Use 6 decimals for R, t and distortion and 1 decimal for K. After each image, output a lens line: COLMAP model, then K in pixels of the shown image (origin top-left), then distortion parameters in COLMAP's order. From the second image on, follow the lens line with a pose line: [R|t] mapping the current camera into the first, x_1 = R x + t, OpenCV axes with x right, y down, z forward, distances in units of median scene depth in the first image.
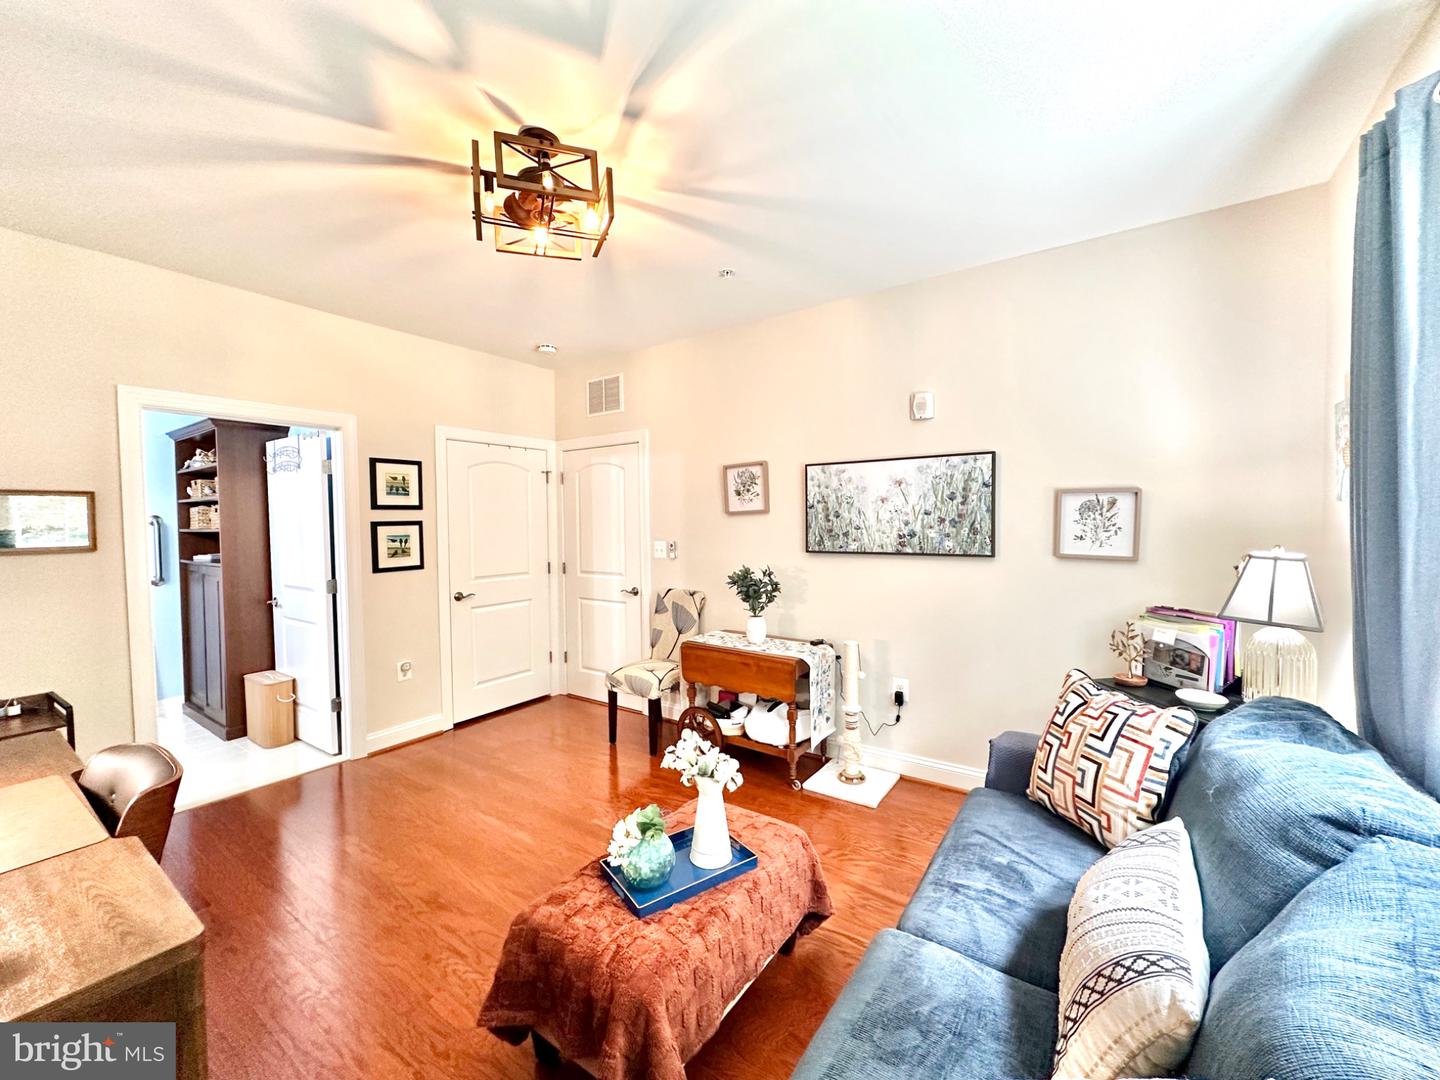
lens RADIAL K [[571.5, 0, 725.3], [0, 571.5, 541.9], [0, 0, 1]] dist [-0.001453, 0.000174]
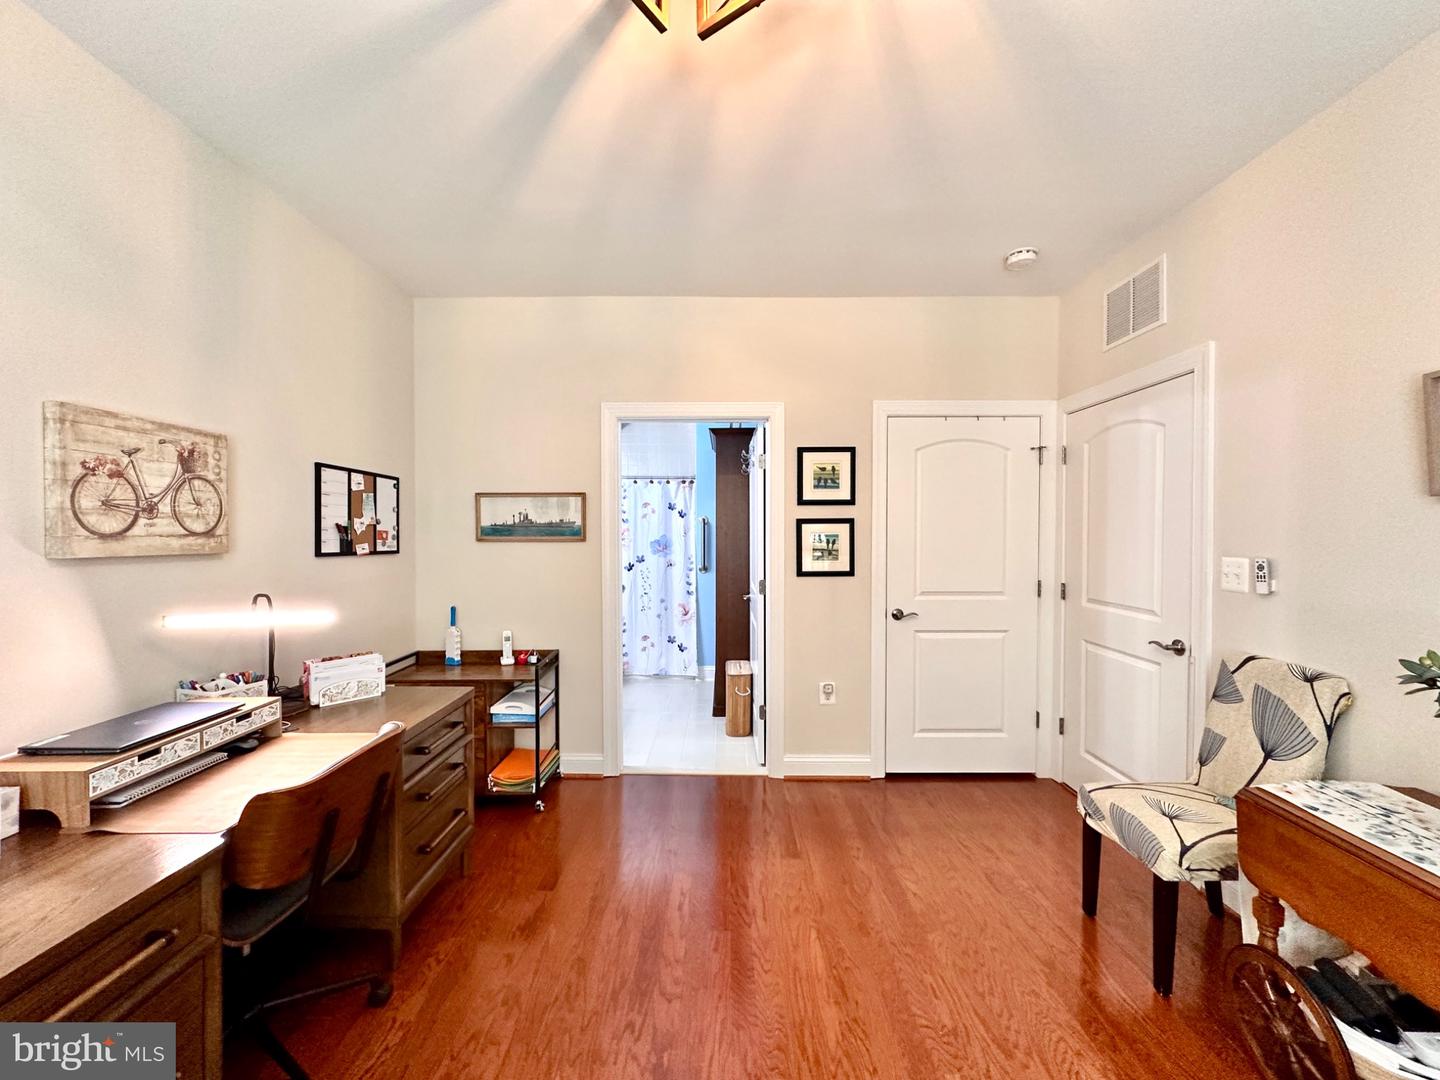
lens RADIAL K [[571.5, 0, 725.3], [0, 571.5, 541.9], [0, 0, 1]] dist [-0.001453, 0.000174]
pose [[0.558195, 0.027476, -0.829255, 0.053166], [-0.037984, 0.999250, 0.007541, -0.001623], [0.828840, 0.027289, 0.558820, 0.360568]]
